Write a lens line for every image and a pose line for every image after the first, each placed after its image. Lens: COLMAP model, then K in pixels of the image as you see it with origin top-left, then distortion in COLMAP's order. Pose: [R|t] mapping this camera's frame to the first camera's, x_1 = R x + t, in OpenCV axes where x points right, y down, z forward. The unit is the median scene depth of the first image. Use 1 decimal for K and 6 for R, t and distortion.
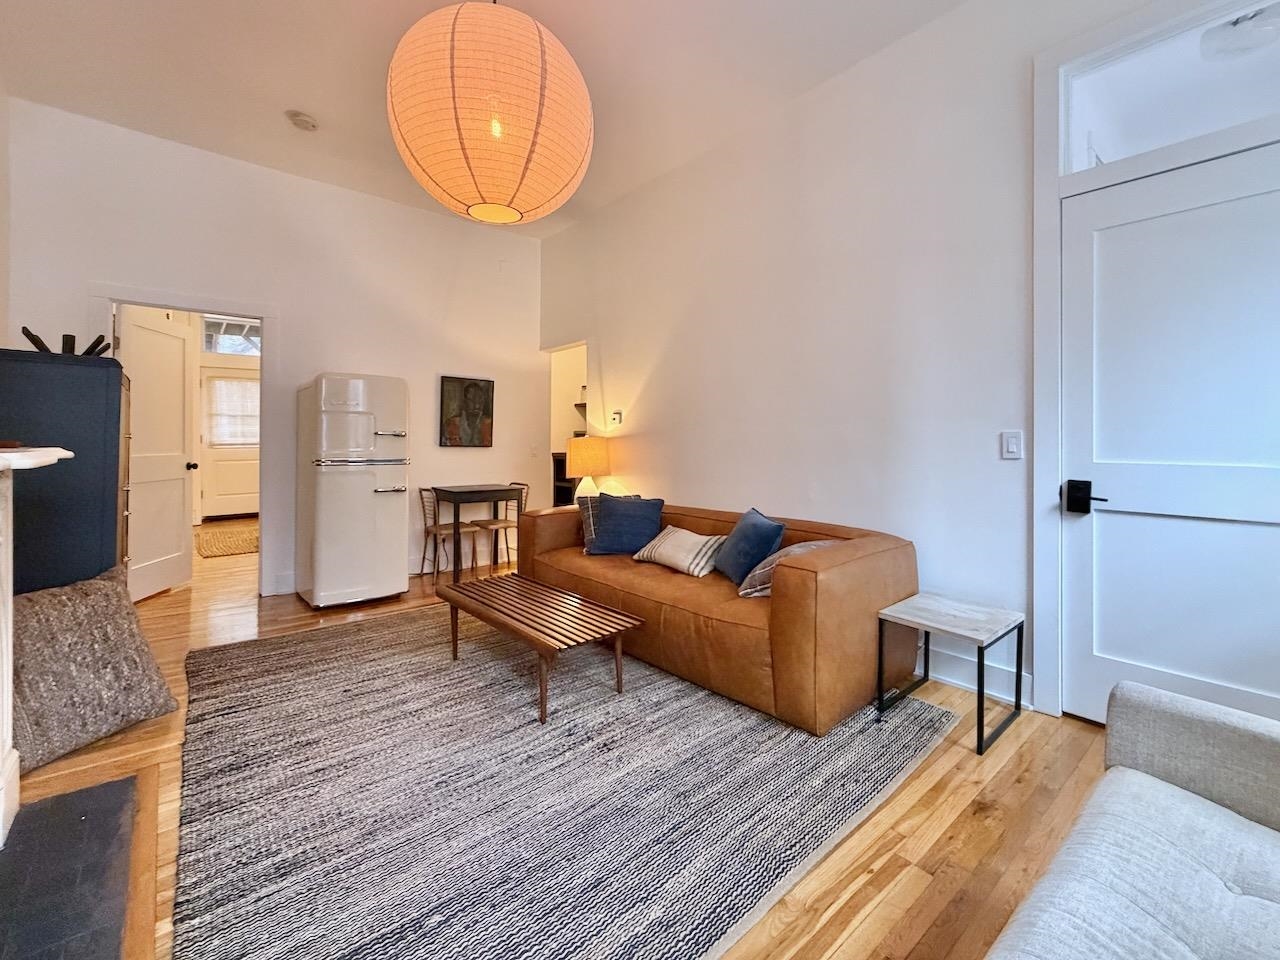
lens RADIAL K [[558.5, 0, 648.8], [0, 558.5, 435.6], [0, 0, 1]] dist [0.000948, 0.000120]
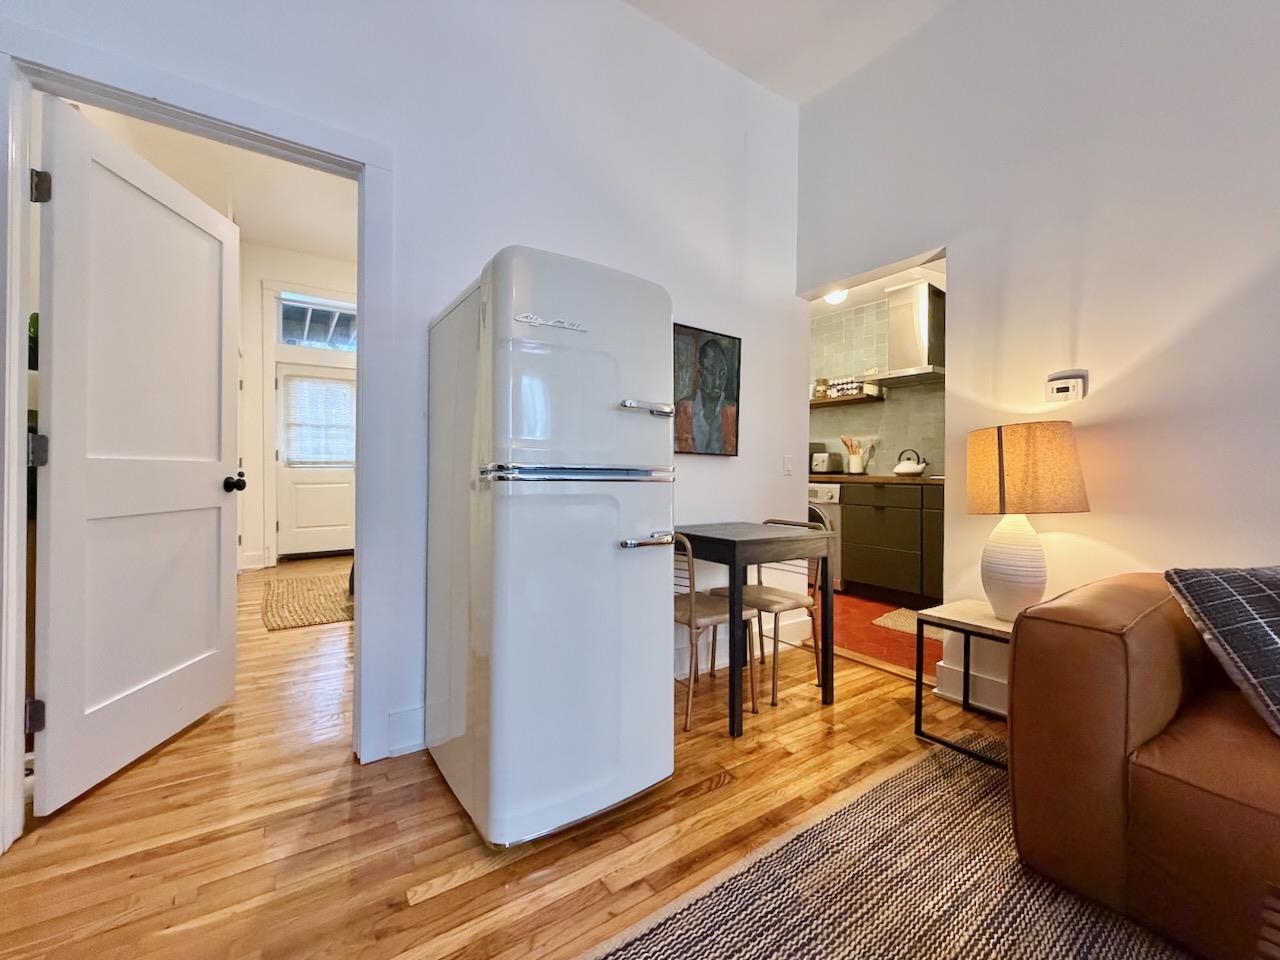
lens RADIAL K [[523.8, 0, 633.9], [0, 523.8, 469.2], [0, 0, 1]] dist [0.003417, 0.000930]
pose [[0.994716, 0.002390, -0.102635, -0.341221], [-0.002219, 0.999996, 0.001779, 0.033804], [0.102639, -0.001542, 0.994718, 0.477180]]
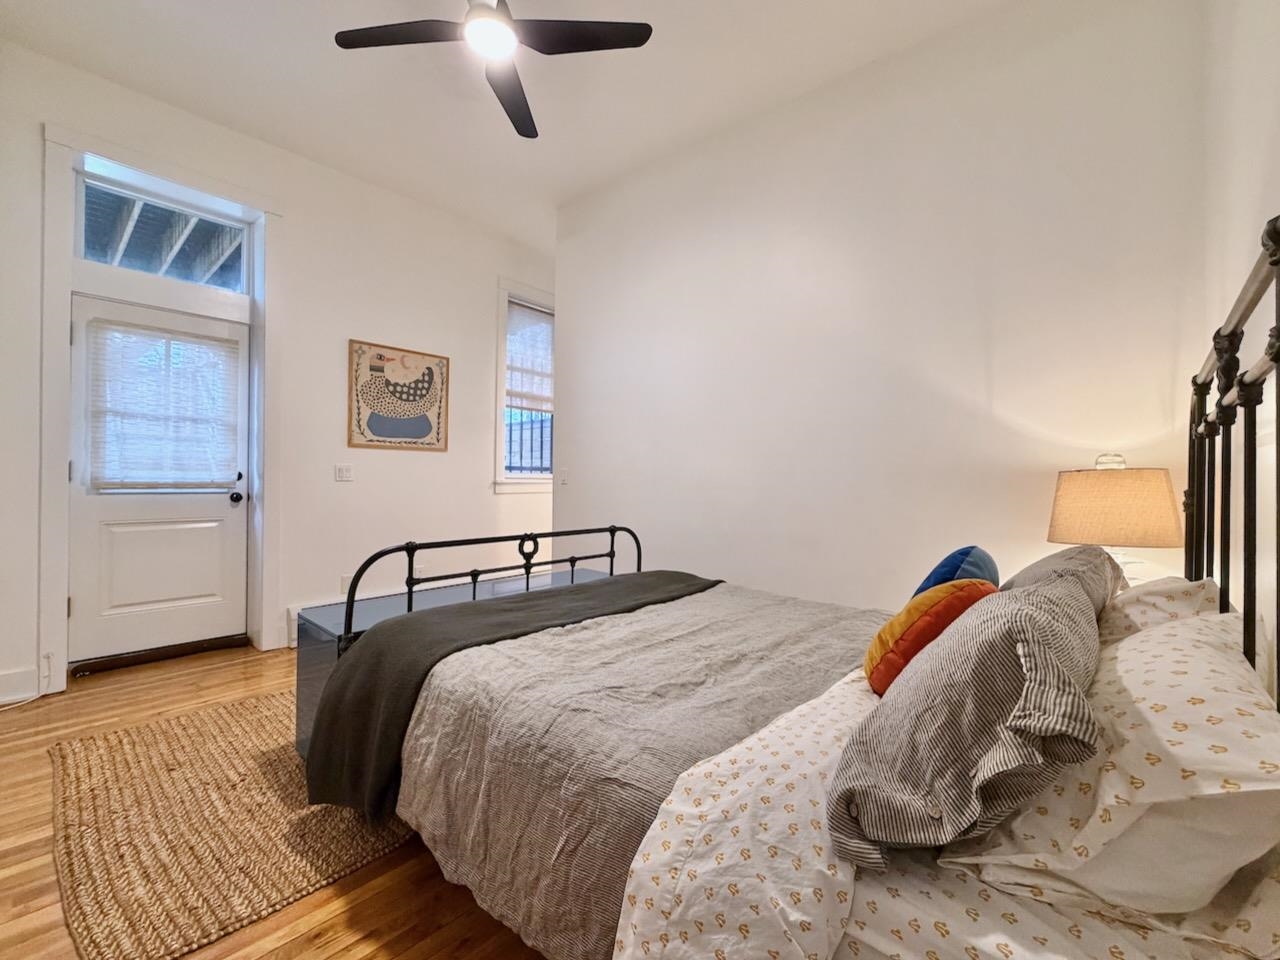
lens RADIAL K [[558.5, 0, 642.2], [0, 558.5, 476.2], [0, 0, 1]] dist [0.000948, 0.000120]
pose [[0.991278, 0.003589, 0.131740, -0.652277], [-0.001783, 0.999903, -0.013825, 0.021135], [-0.131777, 0.013469, 0.991188, 0.800094]]
